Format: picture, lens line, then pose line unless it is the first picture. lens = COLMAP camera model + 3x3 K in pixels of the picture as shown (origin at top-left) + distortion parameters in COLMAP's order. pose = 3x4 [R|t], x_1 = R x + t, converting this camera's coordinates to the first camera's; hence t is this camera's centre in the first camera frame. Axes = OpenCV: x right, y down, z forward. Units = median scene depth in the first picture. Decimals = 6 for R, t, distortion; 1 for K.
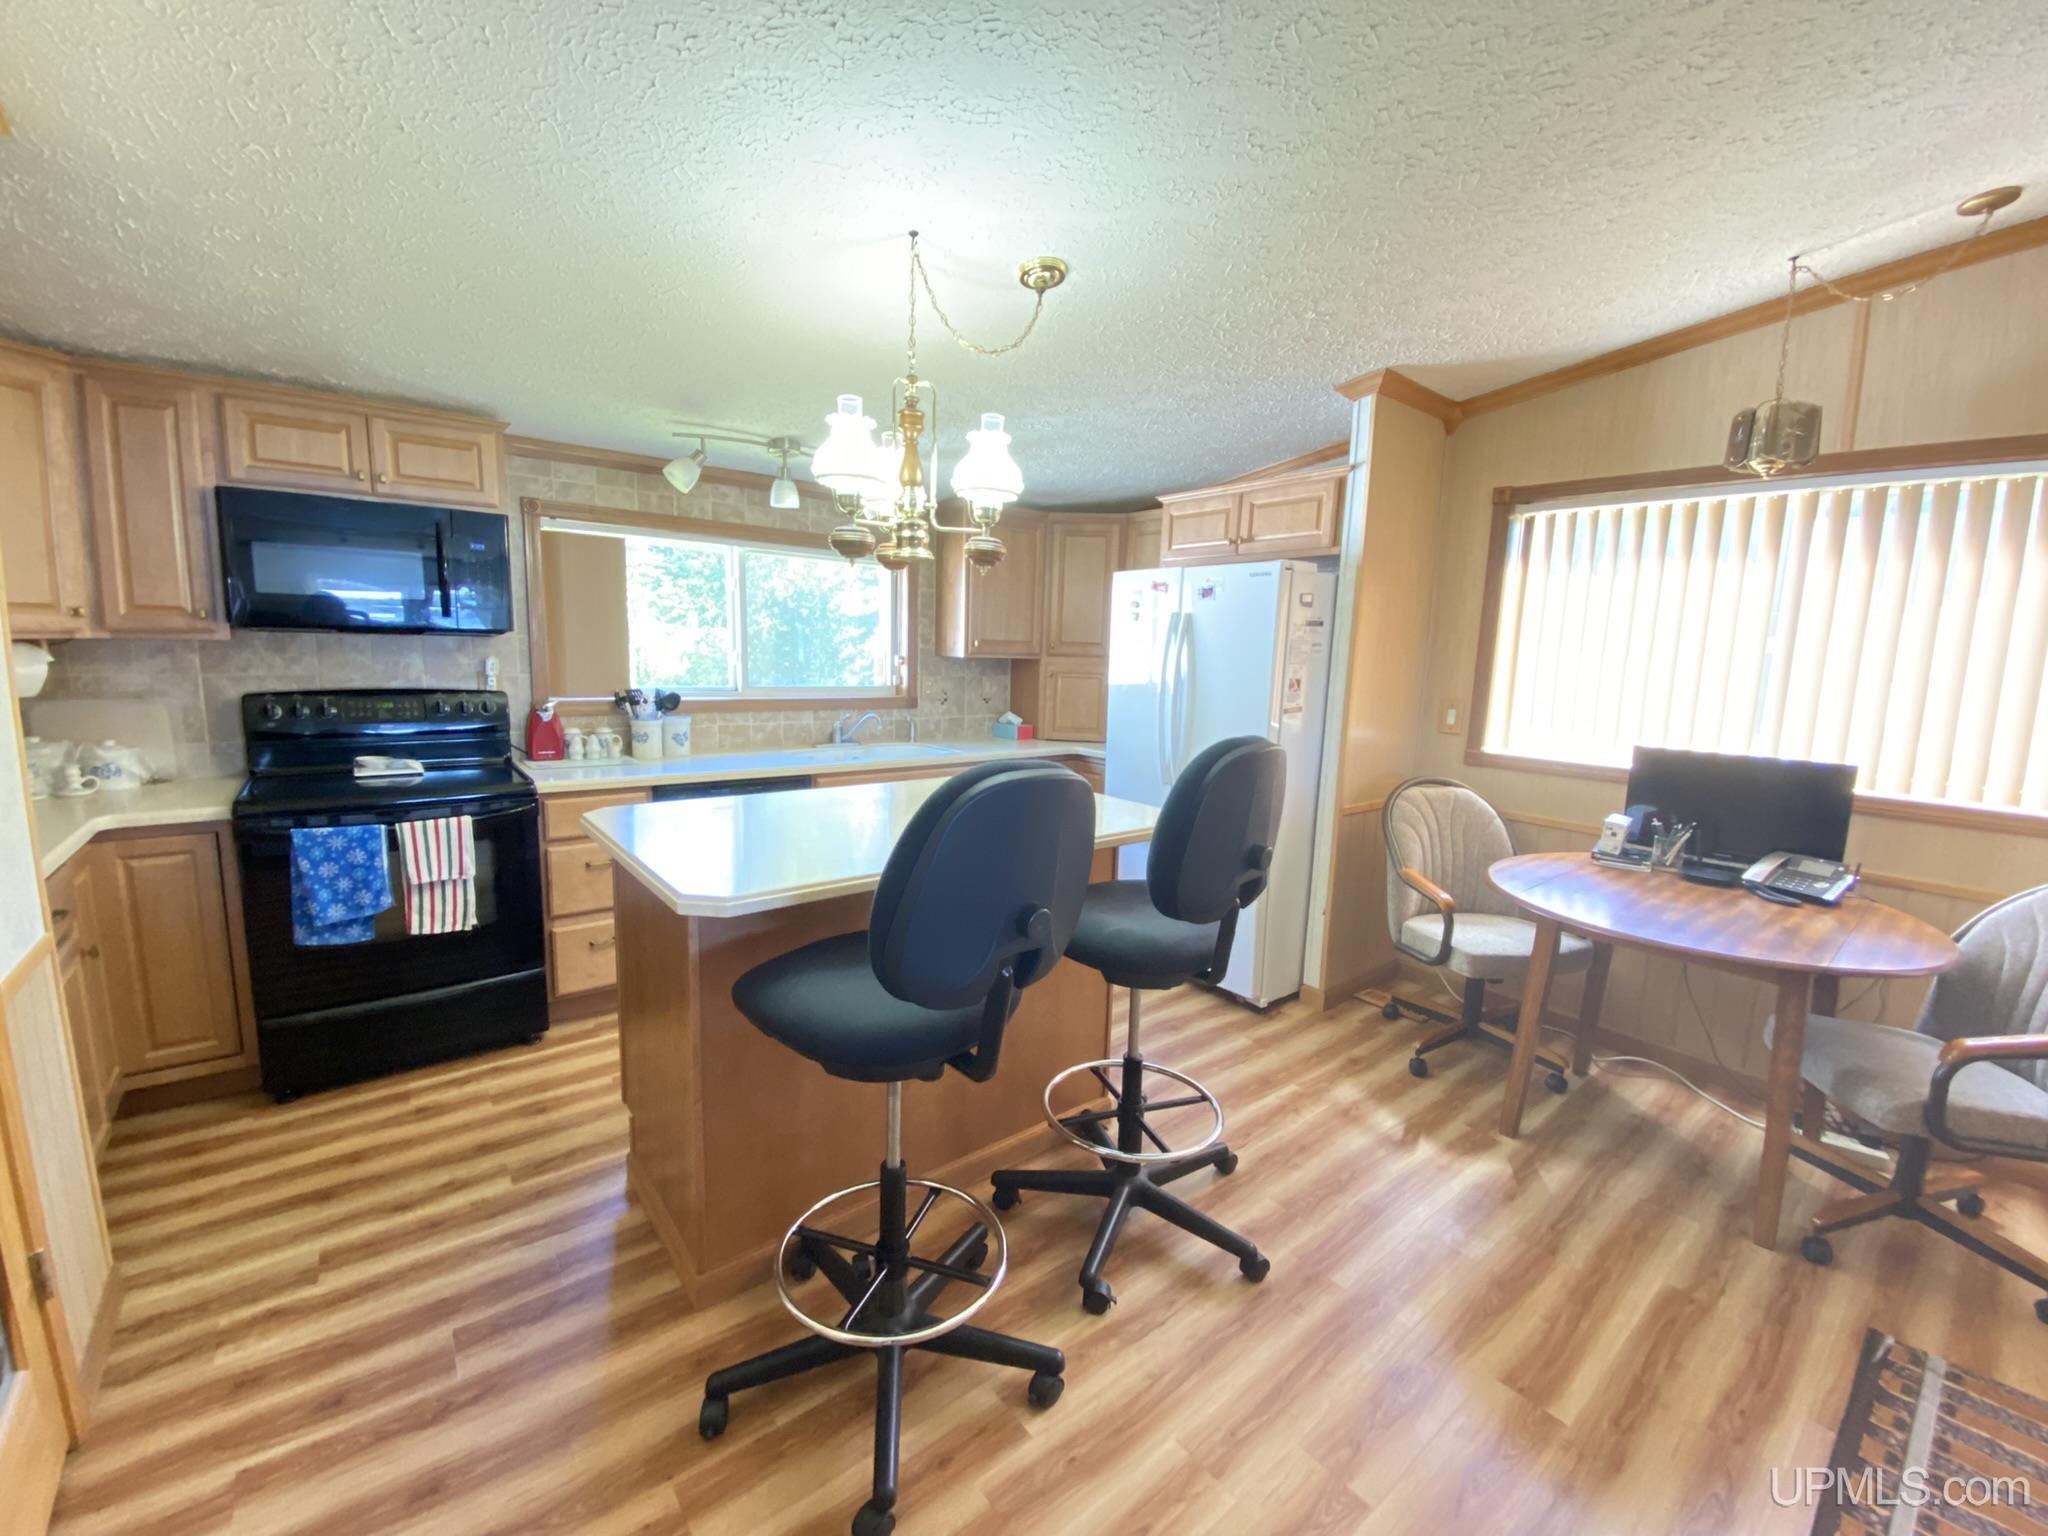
lens RADIAL K [[827.0, 0, 1024.0], [0, 827.0, 768.0], [0, 0, 1]] dist [0.000399, -0.012503]
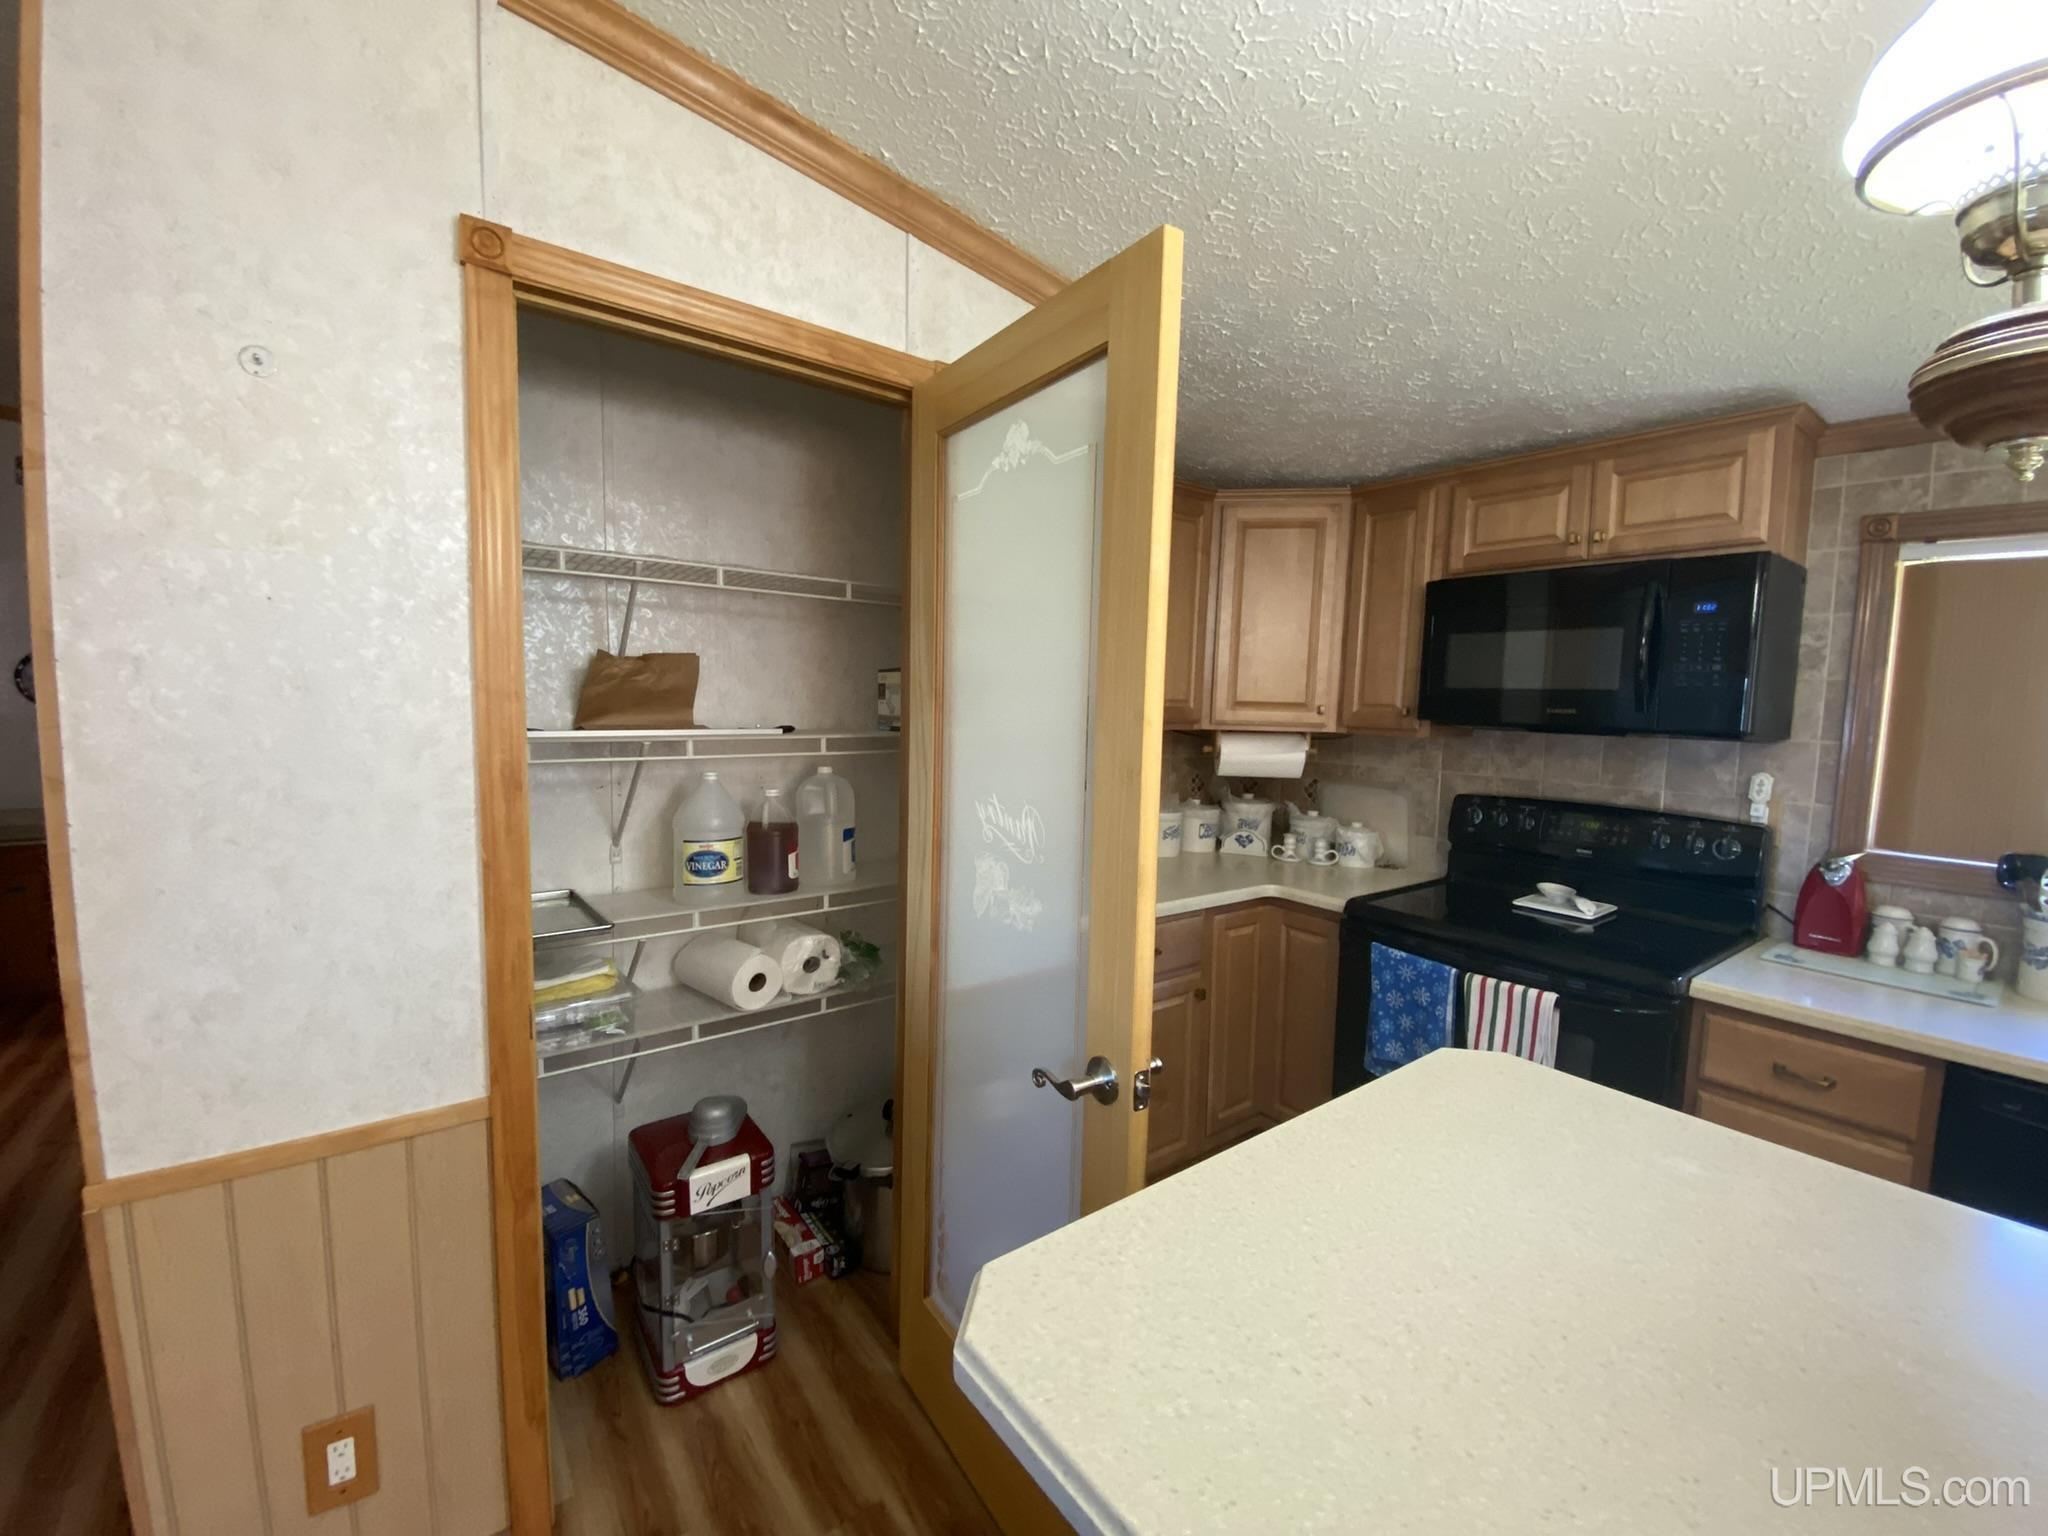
lens RADIAL K [[826.8, 0, 1039.8], [0, 826.8, 770.8], [0, 0, 1]] dist [0.037178, -0.034791]
pose [[-0.030856, 0.055642, -0.997974, 0.031601], [-0.175574, 0.982623, 0.060214, -0.095662], [0.983983, 0.177076, -0.020551, 0.569373]]
